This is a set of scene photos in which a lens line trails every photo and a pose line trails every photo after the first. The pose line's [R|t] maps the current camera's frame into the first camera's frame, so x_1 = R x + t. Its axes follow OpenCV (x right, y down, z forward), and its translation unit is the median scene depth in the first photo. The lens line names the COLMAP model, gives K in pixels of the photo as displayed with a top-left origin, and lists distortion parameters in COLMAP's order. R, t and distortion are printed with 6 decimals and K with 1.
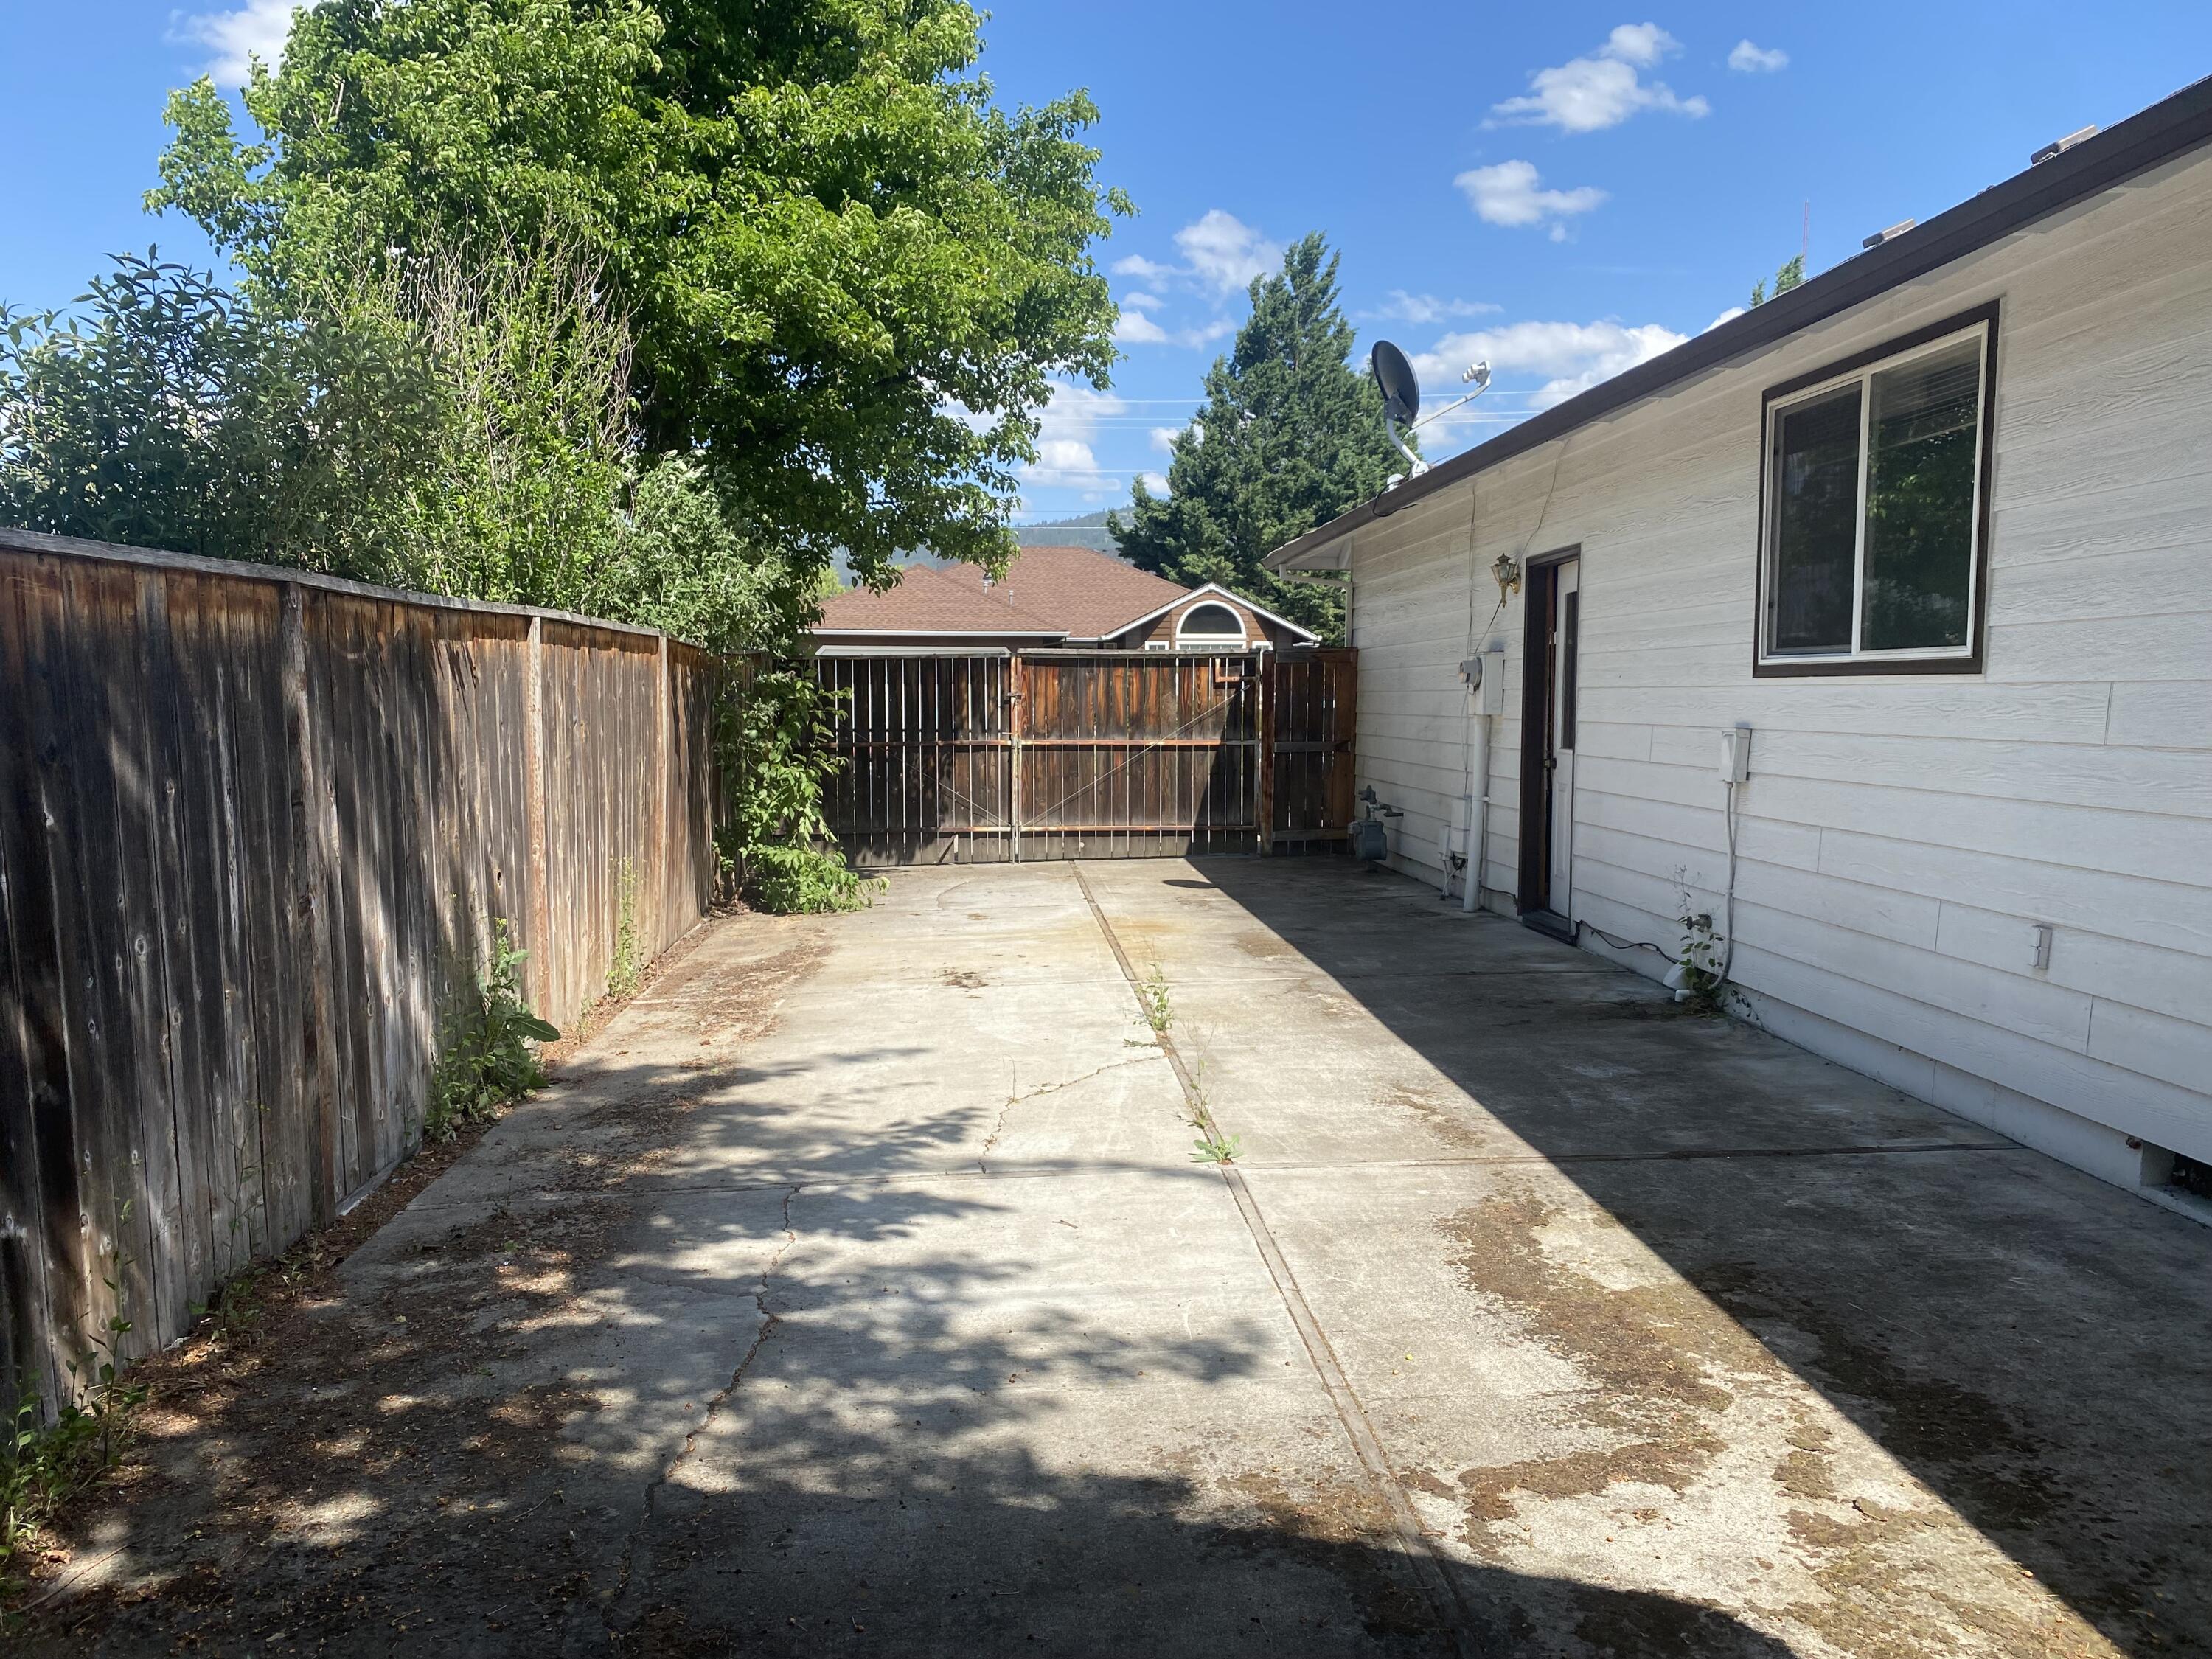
lens RADIAL K [[1710.9, 0, 1107.7], [0, 1710.9, 841.3], [0, 0, 1]] dist [-0.005184, -0.015685]
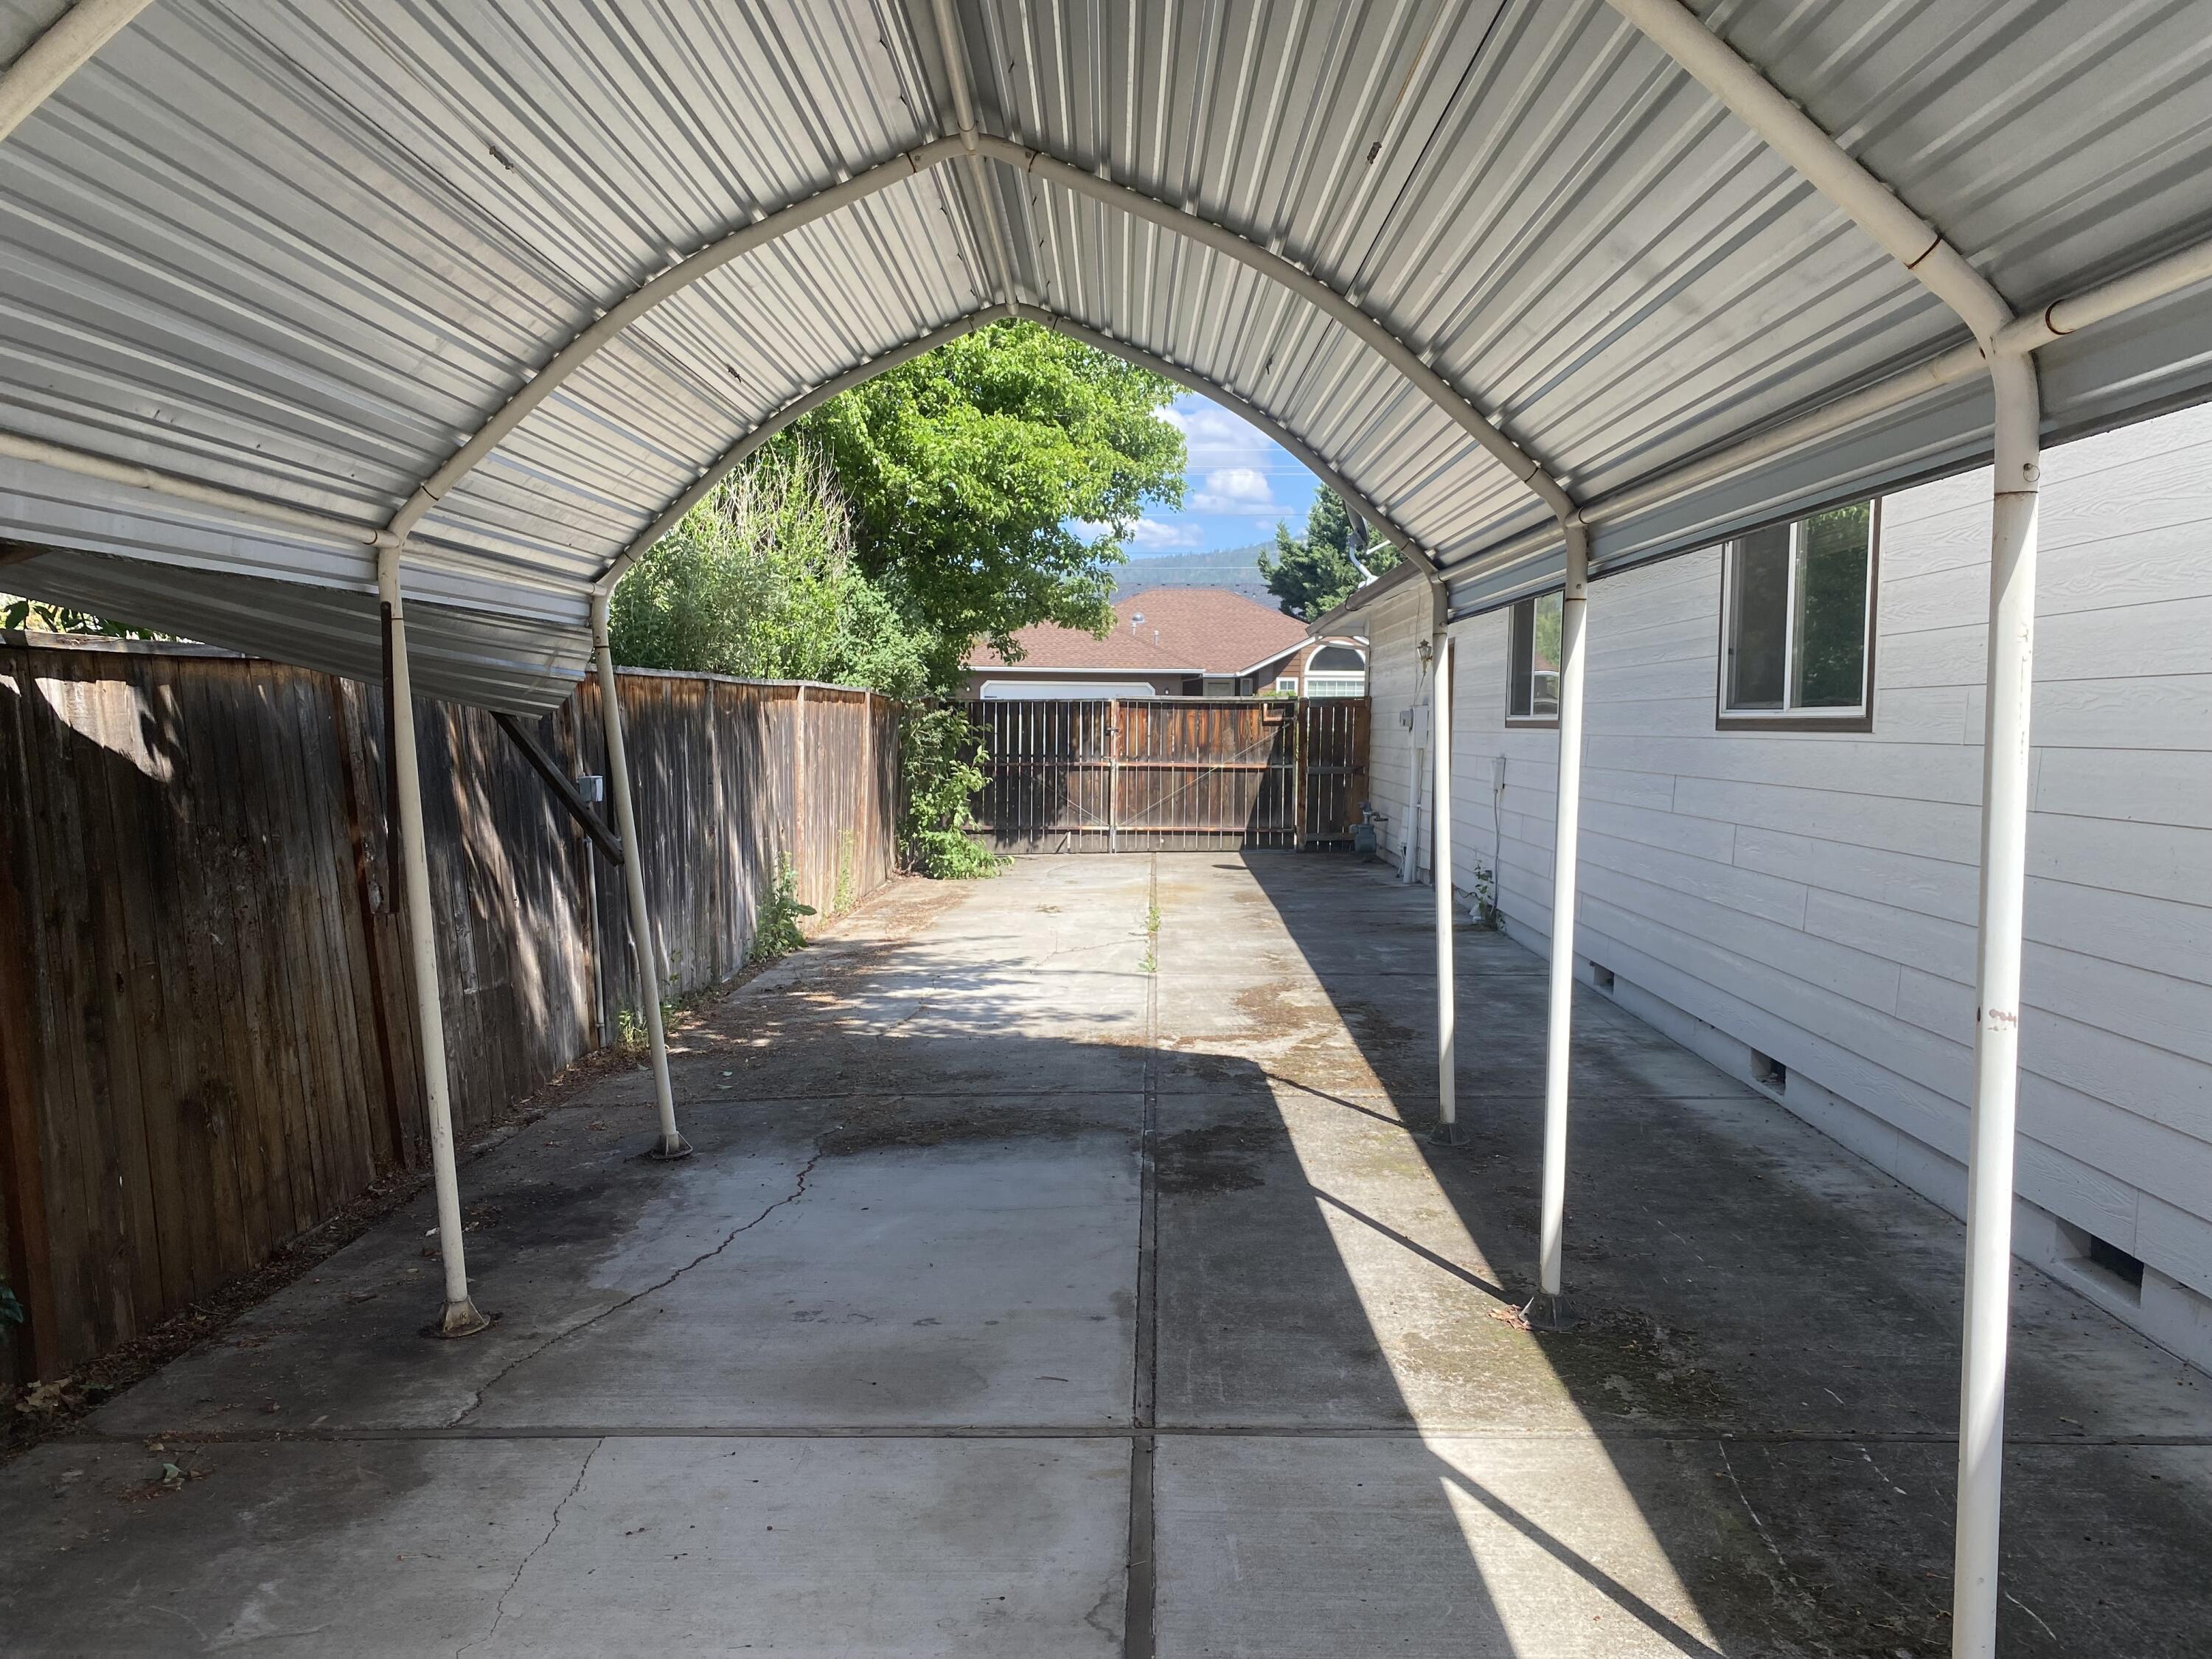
lens RADIAL K [[1710.9, 0, 1106.1], [0, 1710.9, 827.1], [0, 0, 1]] dist [-0.005184, -0.015685]
pose [[0.995119, 0.015468, -0.097462, 0.099471], [-0.017838, 0.999565, -0.023497, 0.032661], [0.097056, 0.025121, 0.994962, -0.475139]]
